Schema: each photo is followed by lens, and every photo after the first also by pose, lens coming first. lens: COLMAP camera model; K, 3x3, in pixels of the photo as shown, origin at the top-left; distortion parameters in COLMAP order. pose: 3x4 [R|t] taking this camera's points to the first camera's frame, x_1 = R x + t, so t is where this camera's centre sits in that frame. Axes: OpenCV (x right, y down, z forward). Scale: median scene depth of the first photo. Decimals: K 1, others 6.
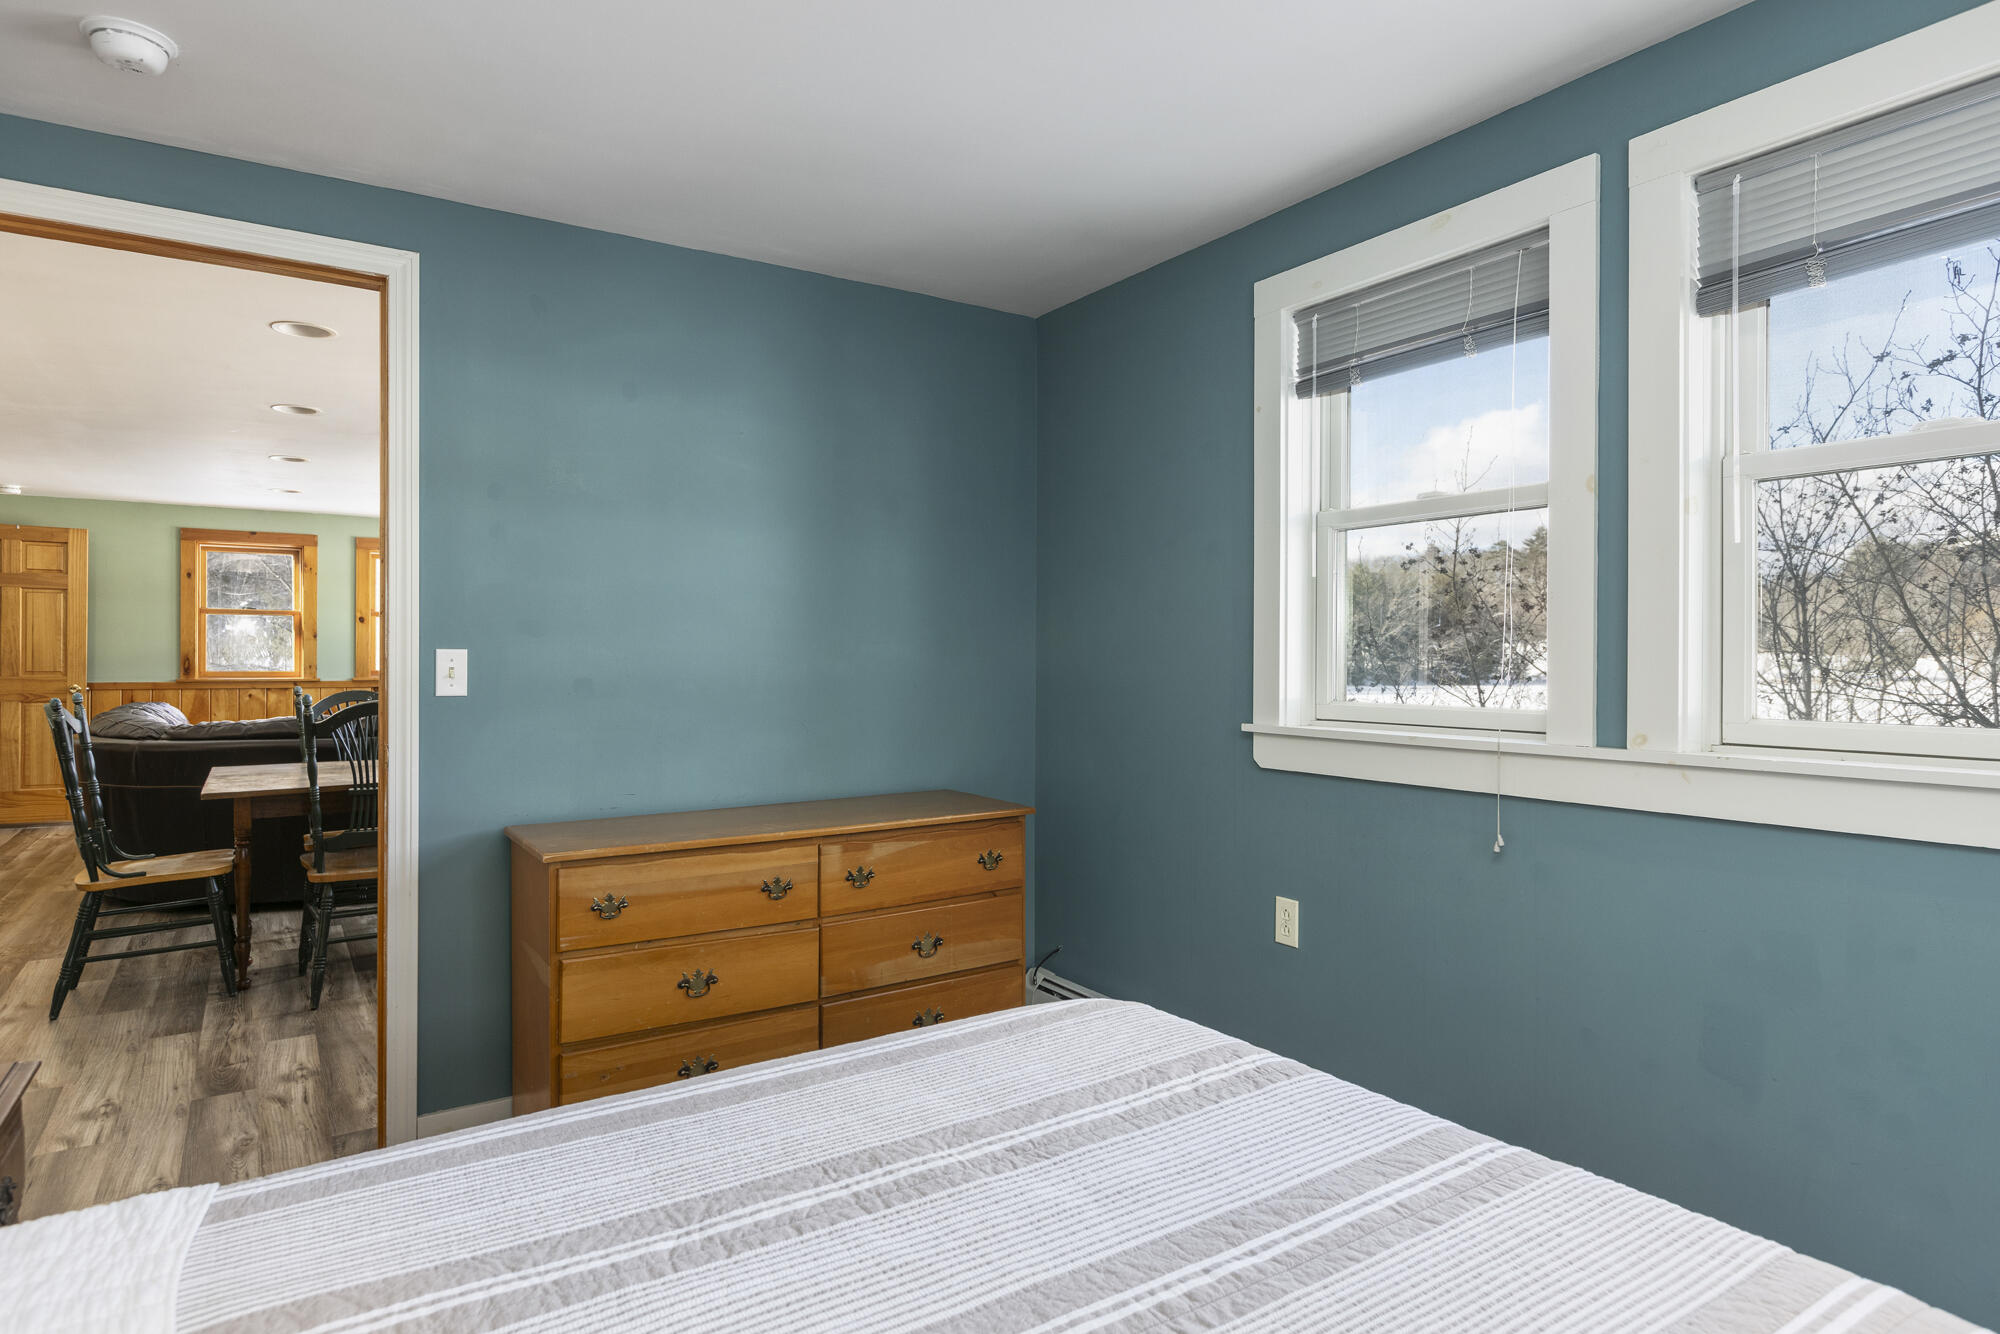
lens RADIAL K [[1116.4, 0, 1000.0], [0, 1116.4, 667.0], [0, 0, 1]] dist [-0.000779, -0.000167]
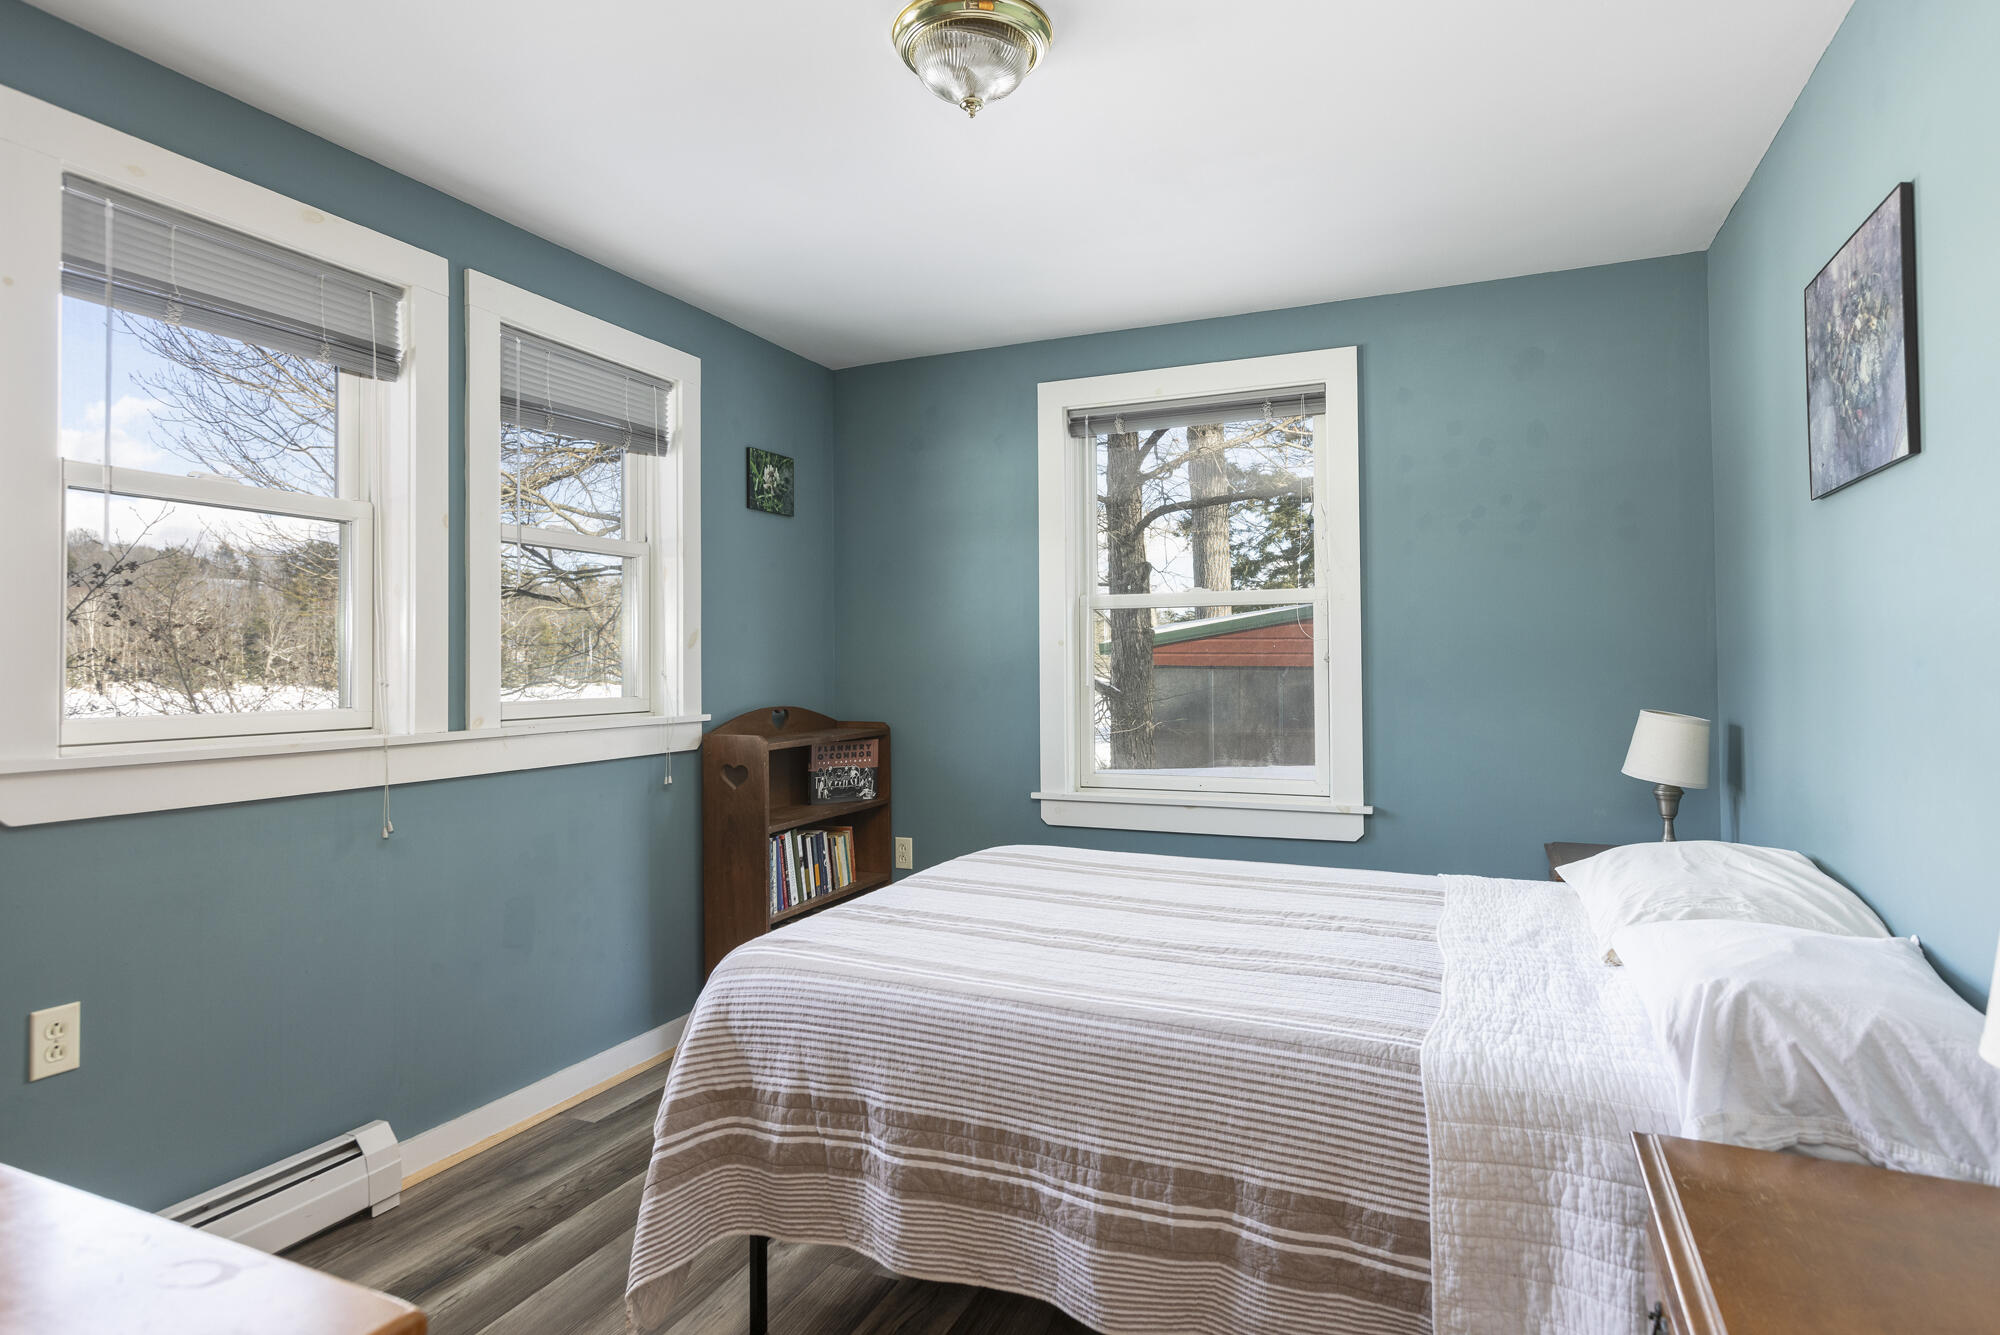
lens RADIAL K [[1116.4, 0, 1000.0], [0, 1116.4, 667.5], [0, 0, 1]] dist [-0.000779, -0.000167]
pose [[-0.547918, 0.005640, 0.836513, -0.802736], [0.018828, 0.999807, 0.005591, 0.004090], [-0.836320, 0.018813, -0.547919, 1.098526]]
